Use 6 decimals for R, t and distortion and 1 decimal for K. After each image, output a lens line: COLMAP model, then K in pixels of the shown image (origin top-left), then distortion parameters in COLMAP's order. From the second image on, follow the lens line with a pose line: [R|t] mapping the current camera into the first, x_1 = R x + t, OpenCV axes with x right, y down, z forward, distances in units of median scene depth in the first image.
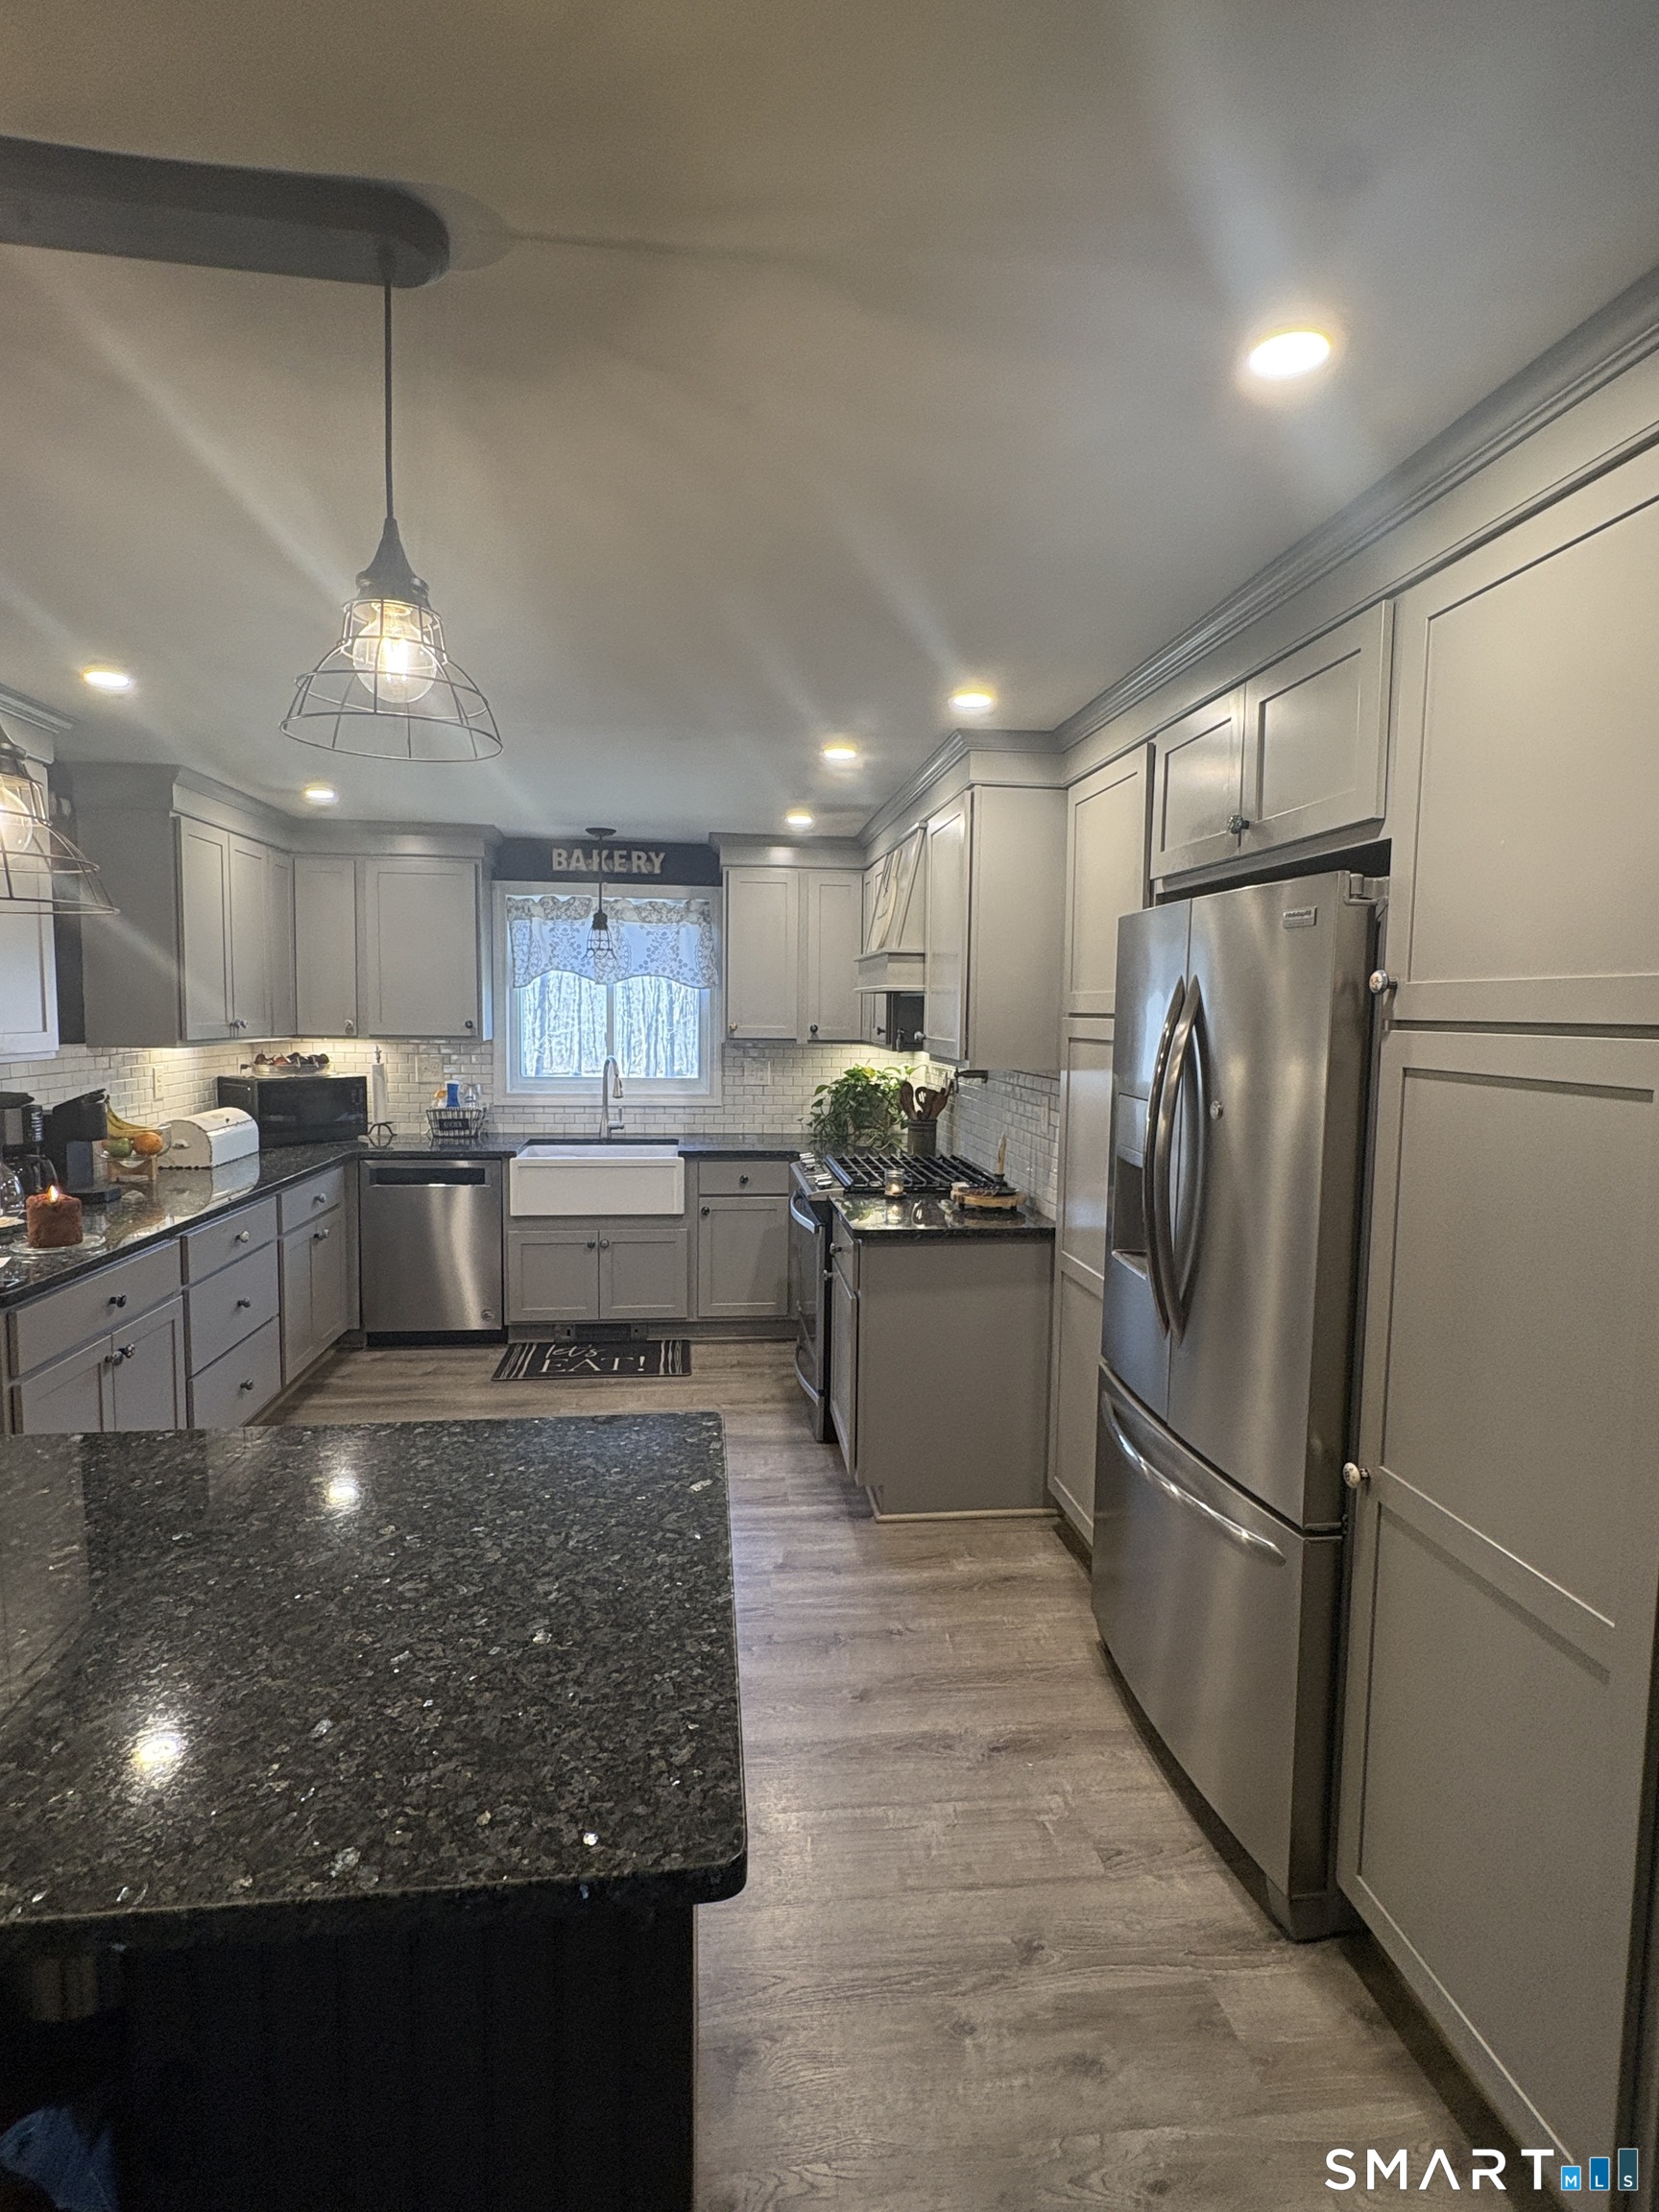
lens RADIAL K [[1113.8, 0, 835.7], [0, 1113.8, 1104.3], [0, 0, 1]] dist [0.001356, 0.000203]
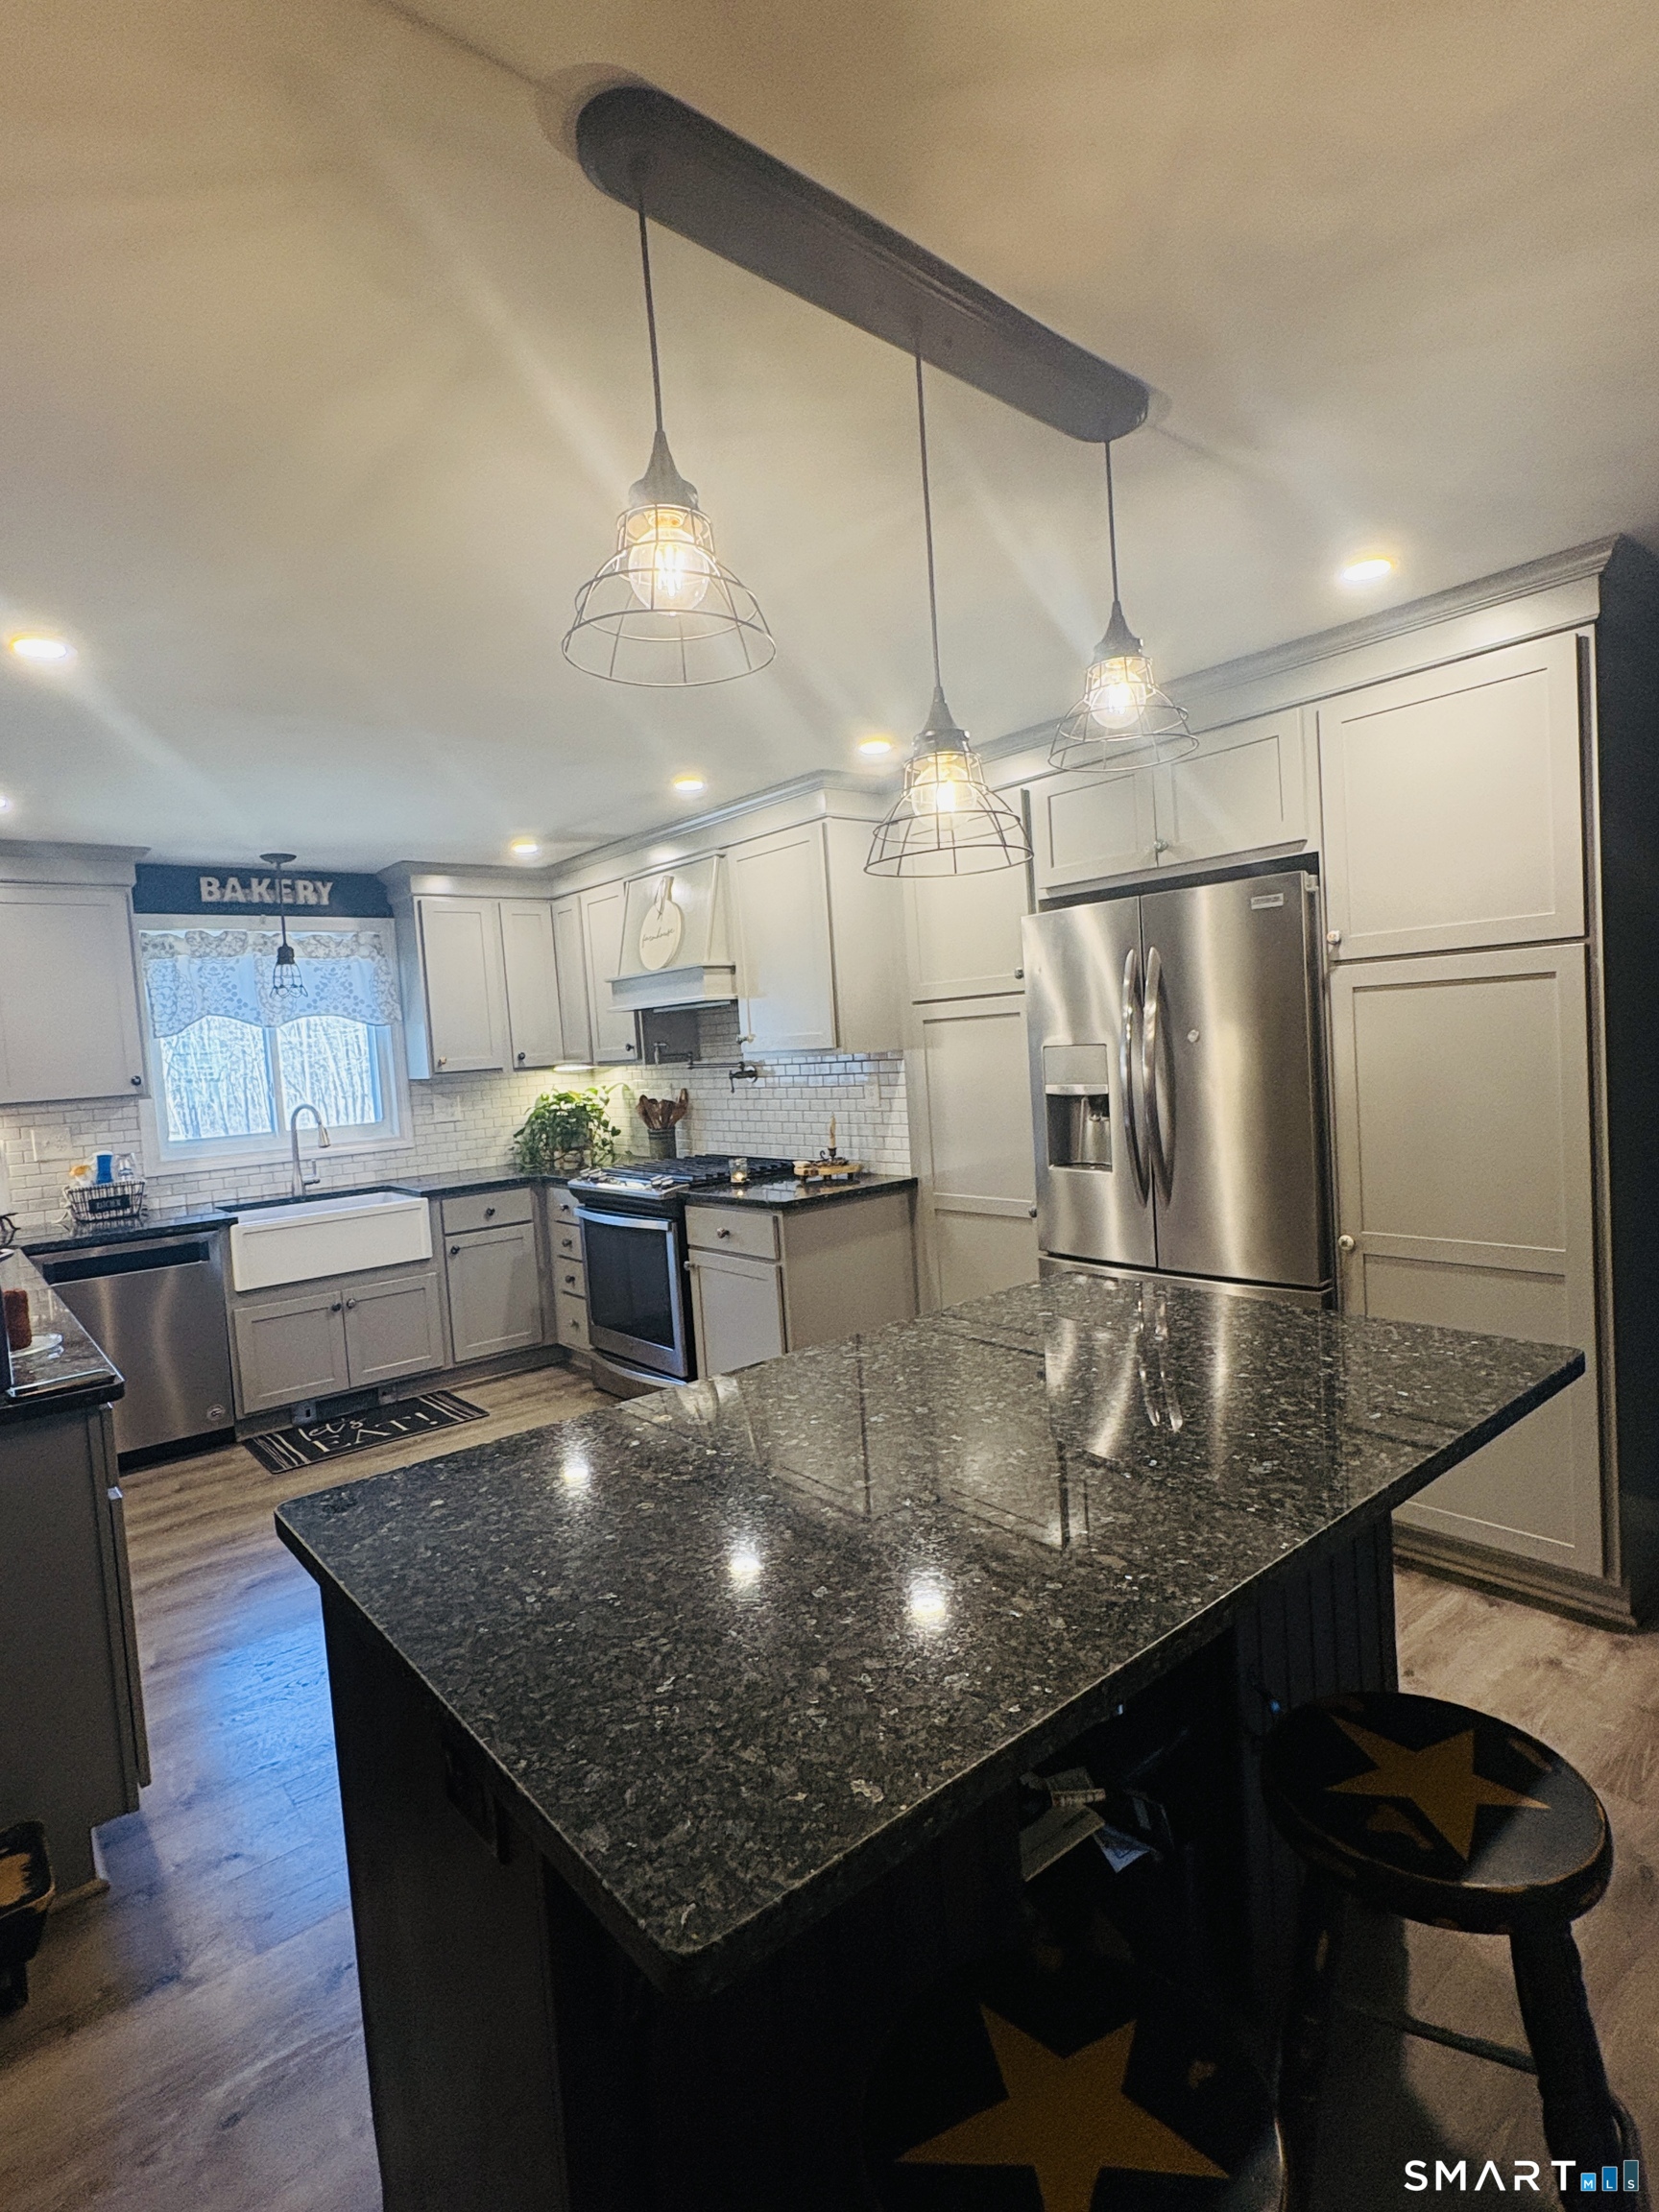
lens RADIAL K [[1113.8, 0, 823.9], [0, 1113.8, 1102.7], [0, 0, 1]] dist [0.001356, 0.000203]
pose [[0.838749, -0.100256, 0.535209, -0.345858], [0.124646, 0.992156, -0.009486, 0.018183], [-0.530060, 0.074667, 0.844666, 0.008332]]
